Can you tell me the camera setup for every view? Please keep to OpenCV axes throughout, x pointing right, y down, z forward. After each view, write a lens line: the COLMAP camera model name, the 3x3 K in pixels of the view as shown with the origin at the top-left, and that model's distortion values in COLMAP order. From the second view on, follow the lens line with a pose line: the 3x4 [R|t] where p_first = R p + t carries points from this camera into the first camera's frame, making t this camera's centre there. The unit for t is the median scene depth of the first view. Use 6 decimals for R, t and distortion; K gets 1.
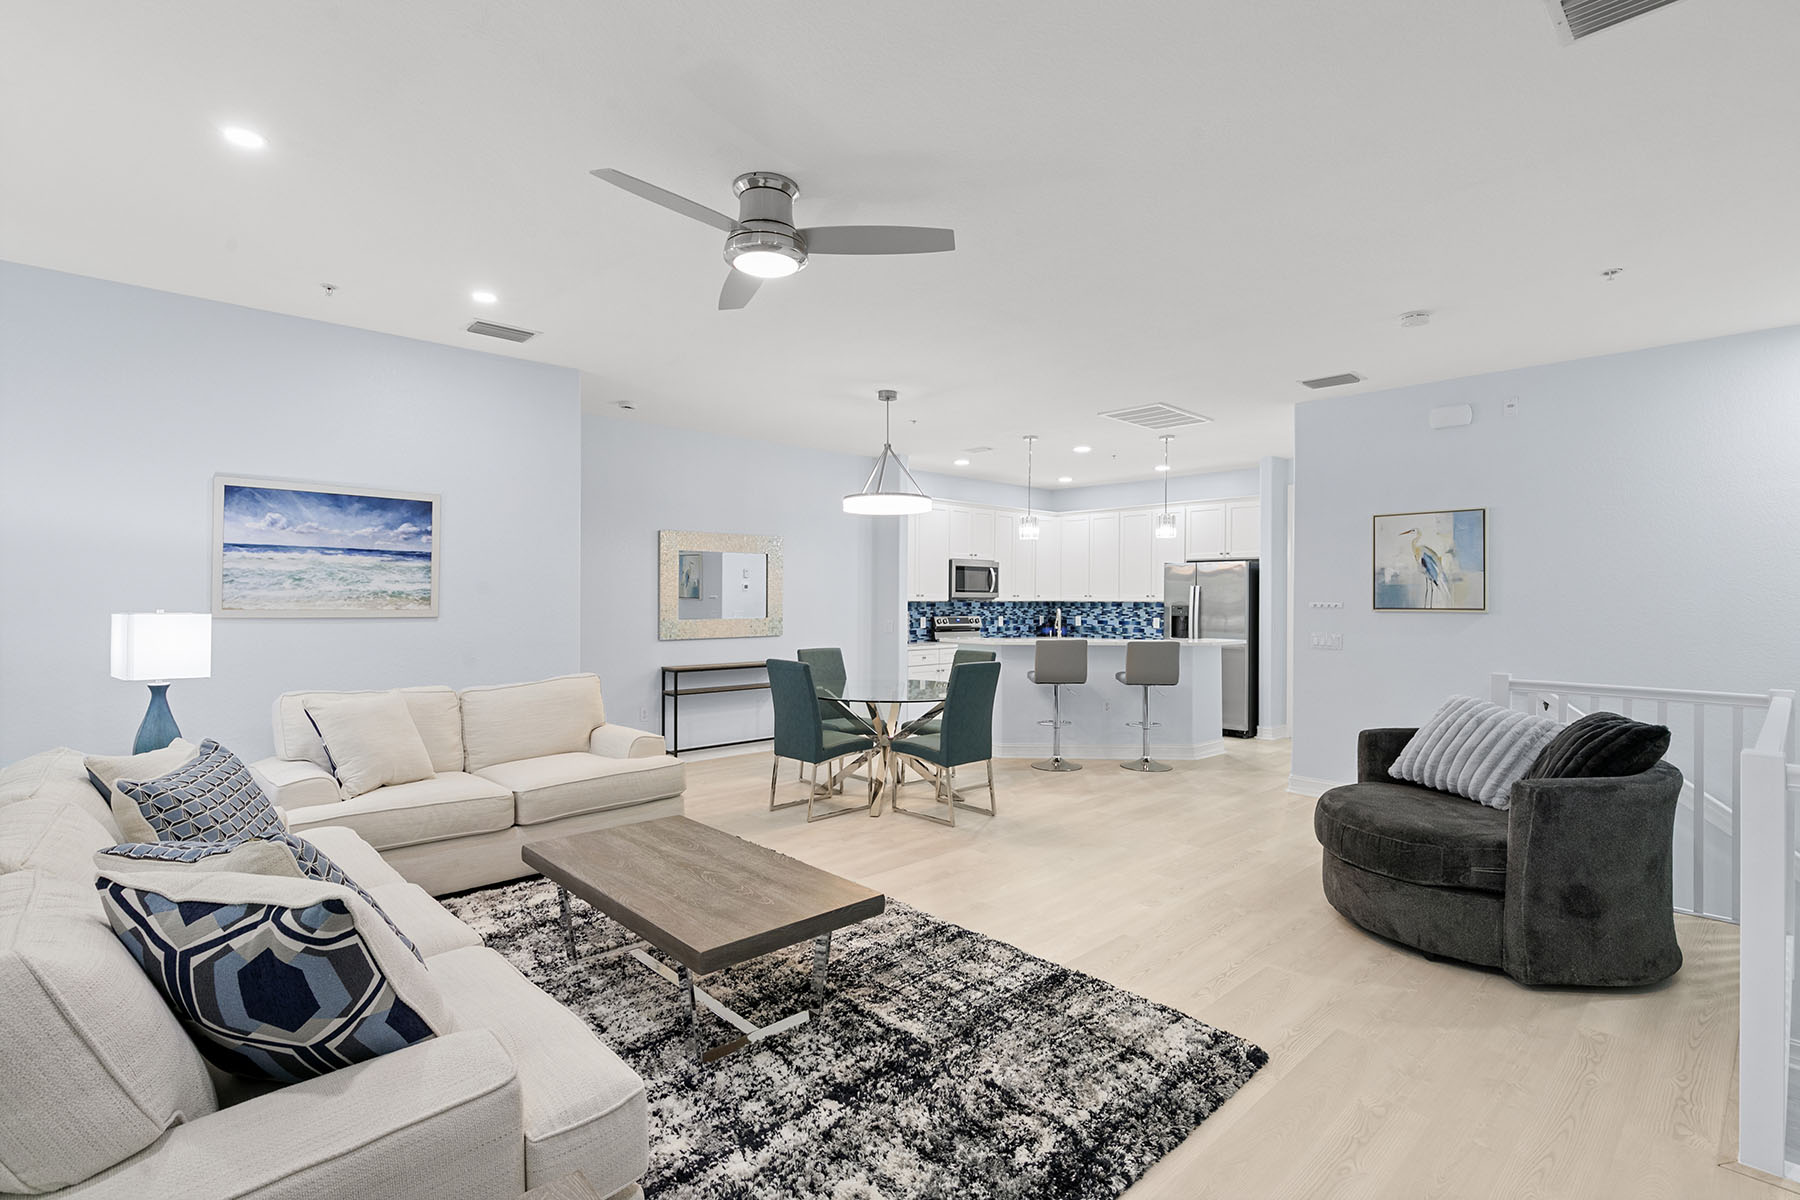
lens RADIAL K [[838.6, 0, 904.5], [0, 838.6, 597.0], [0, 0, 1]] dist [-0.001436, -0.001544]
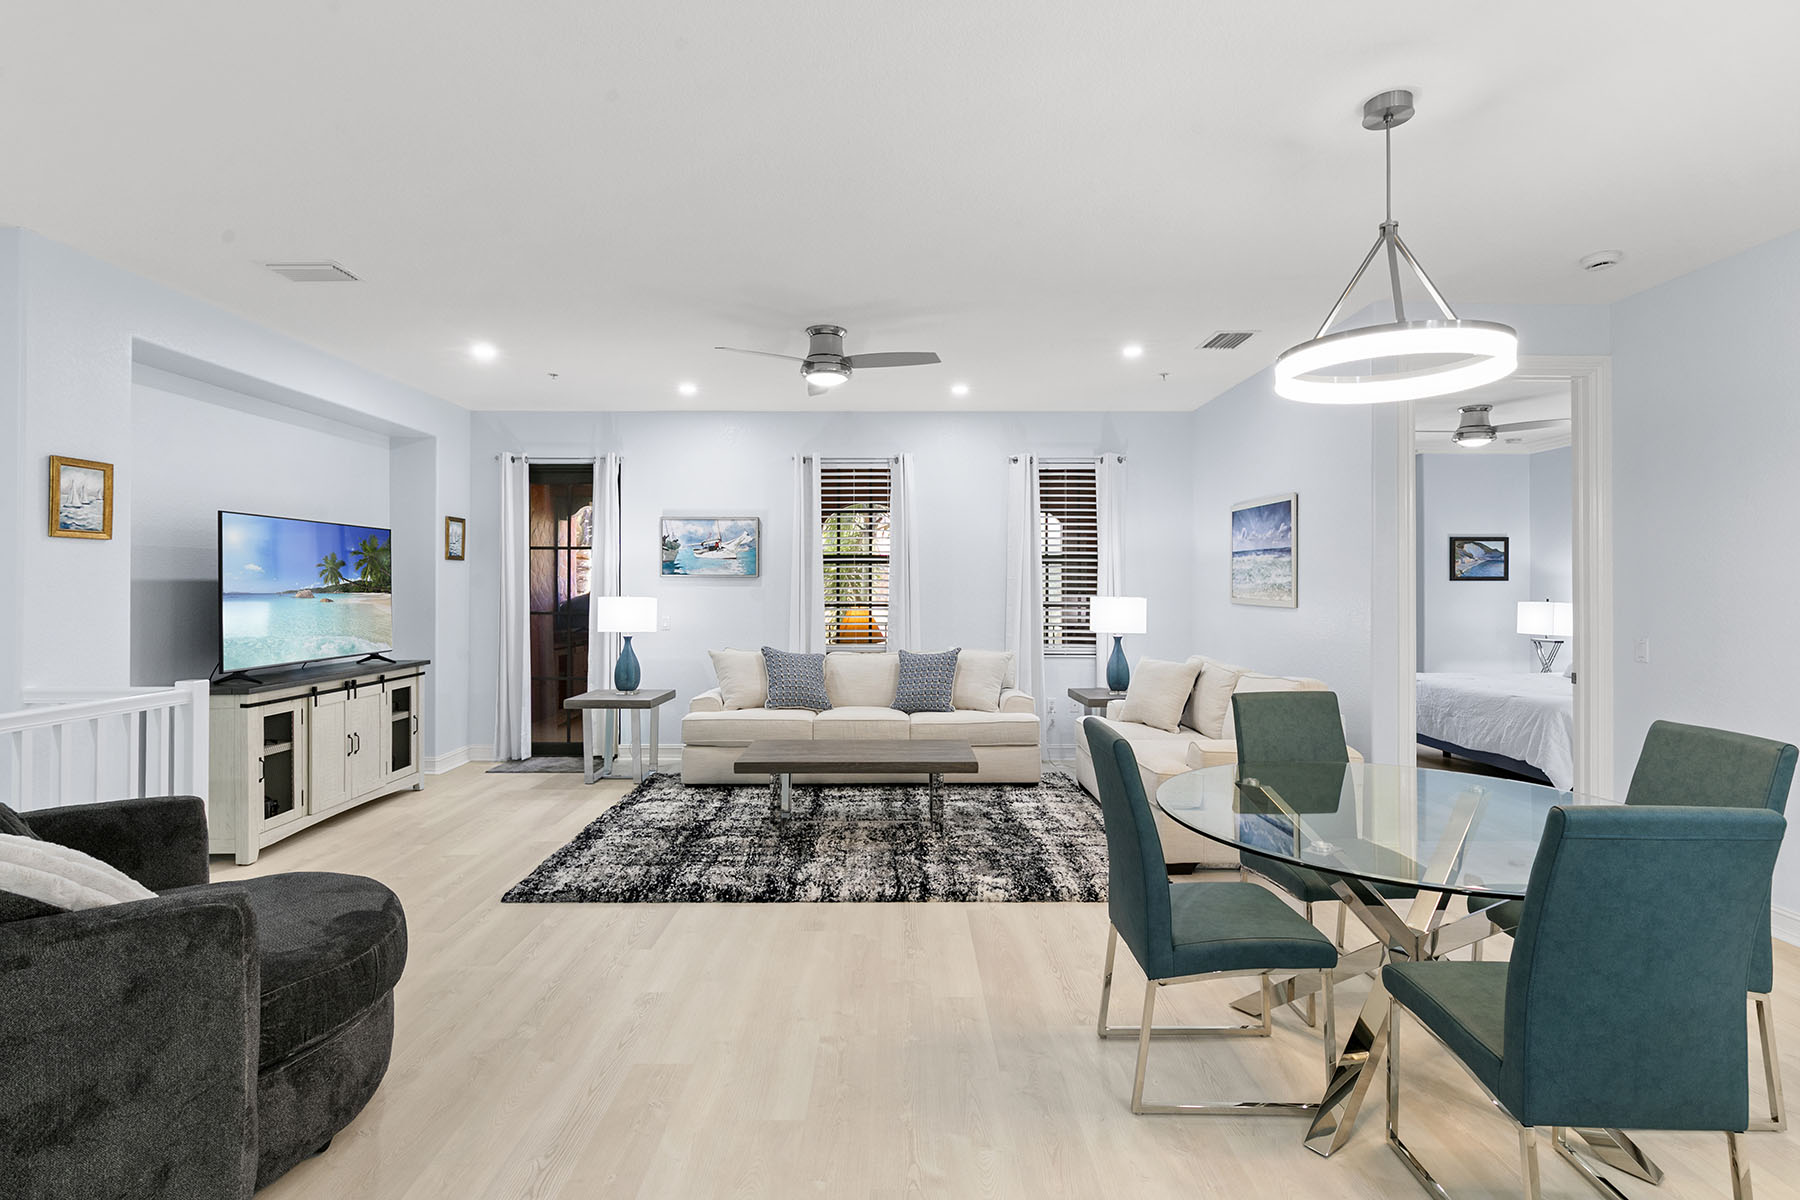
lens RADIAL K [[845.2, 0, 898.4], [0, 845.2, 577.9], [0, 0, 1]] dist [-0.002916, -0.000148]
pose [[-0.689652, -0.012363, -0.724036, 0.275569], [-0.004467, 0.999908, -0.012819, 0.001013], [0.724127, -0.005607, -0.689643, 0.676310]]
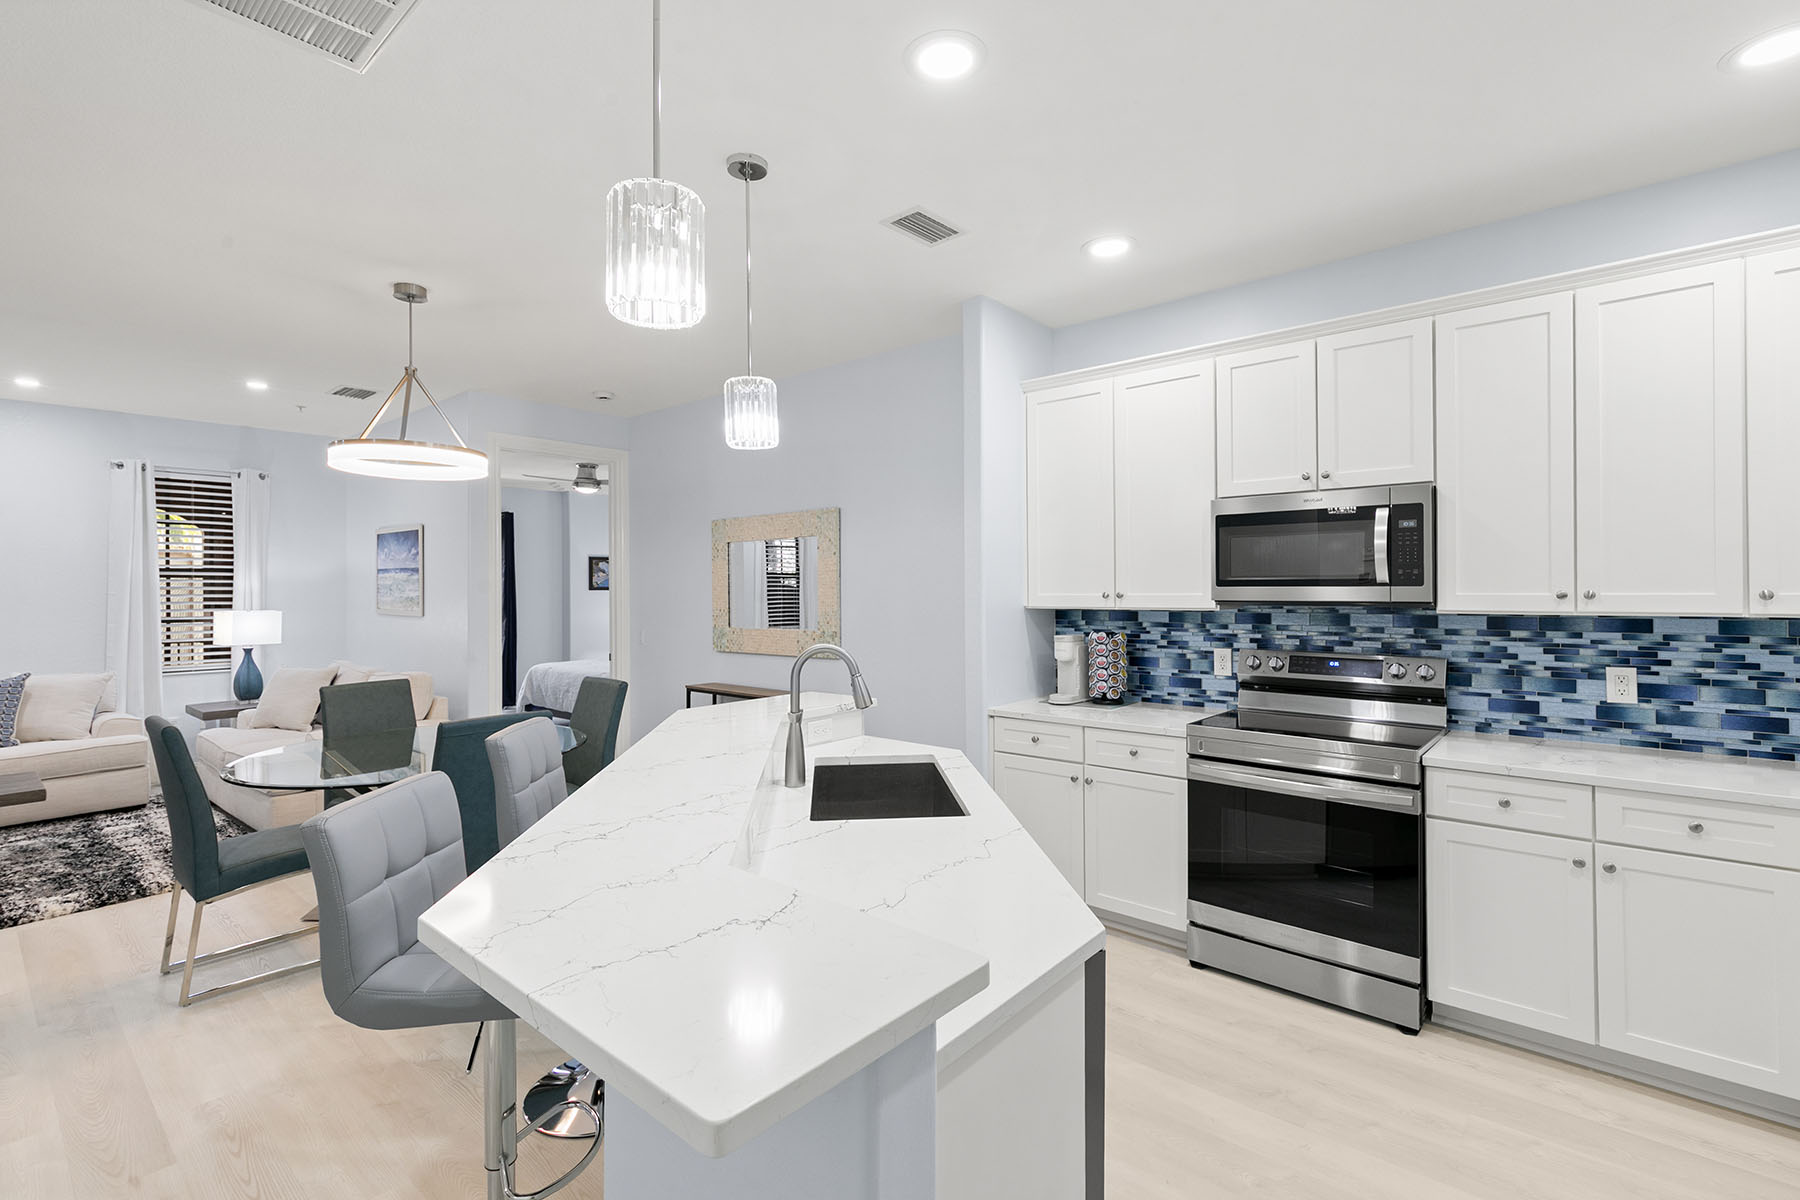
lens RADIAL K [[806.7, 0, 905.8], [0, 806.7, 584.5], [0, 0, 1]] dist [0.003058, 0.000102]
pose [[0.111709, -0.009744, -0.993693, 0.387687], [0.007454, 0.999932, -0.008967, -0.004695], [0.993713, -0.006405, 0.111774, 0.794950]]
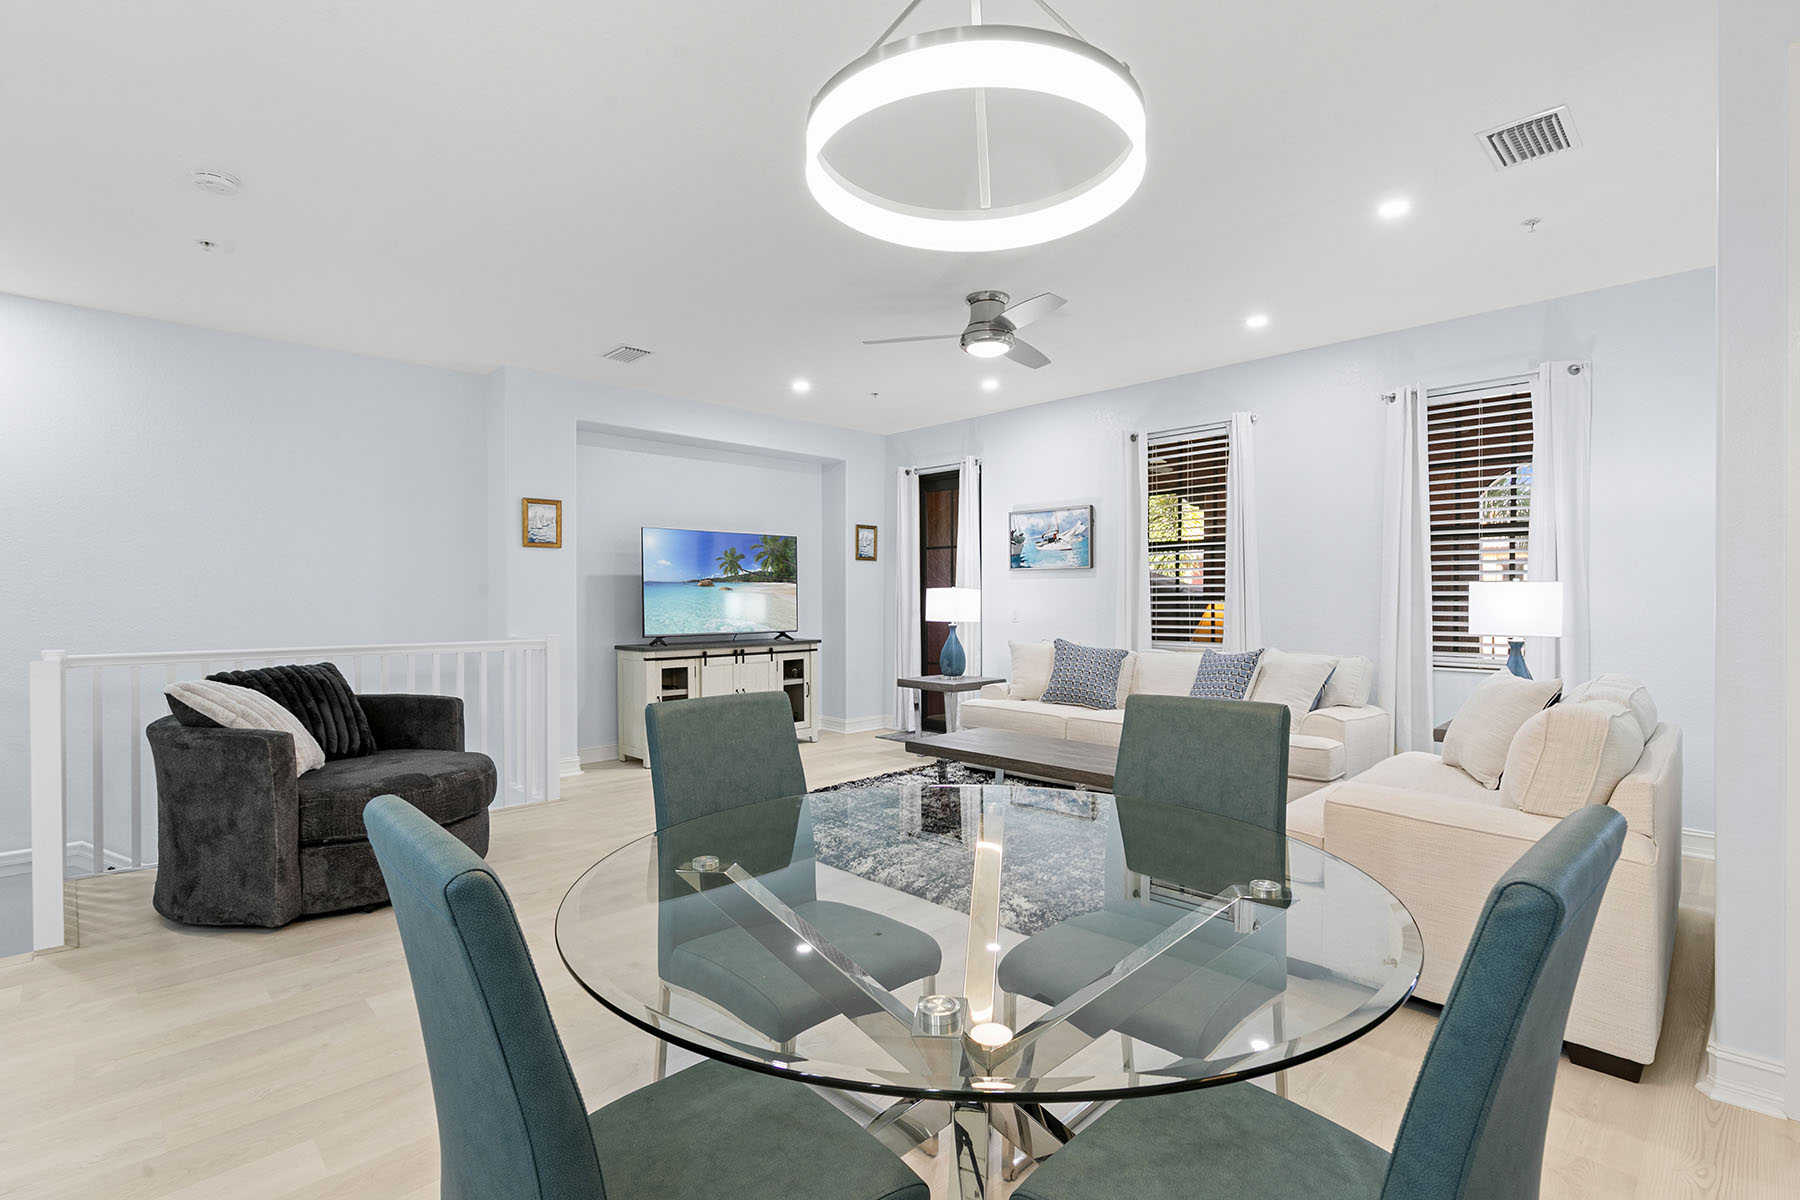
lens RADIAL K [[840.4, 0, 902.5], [0, 840.4, 600.3], [0, 0, 1]] dist [0.003137, -0.000453]
pose [[-0.999849, -0.003166, -0.017063, 0.003962], [-0.003214, 0.999991, 0.002829, 0.016191], [0.017054, 0.002883, -0.999850, 0.770749]]
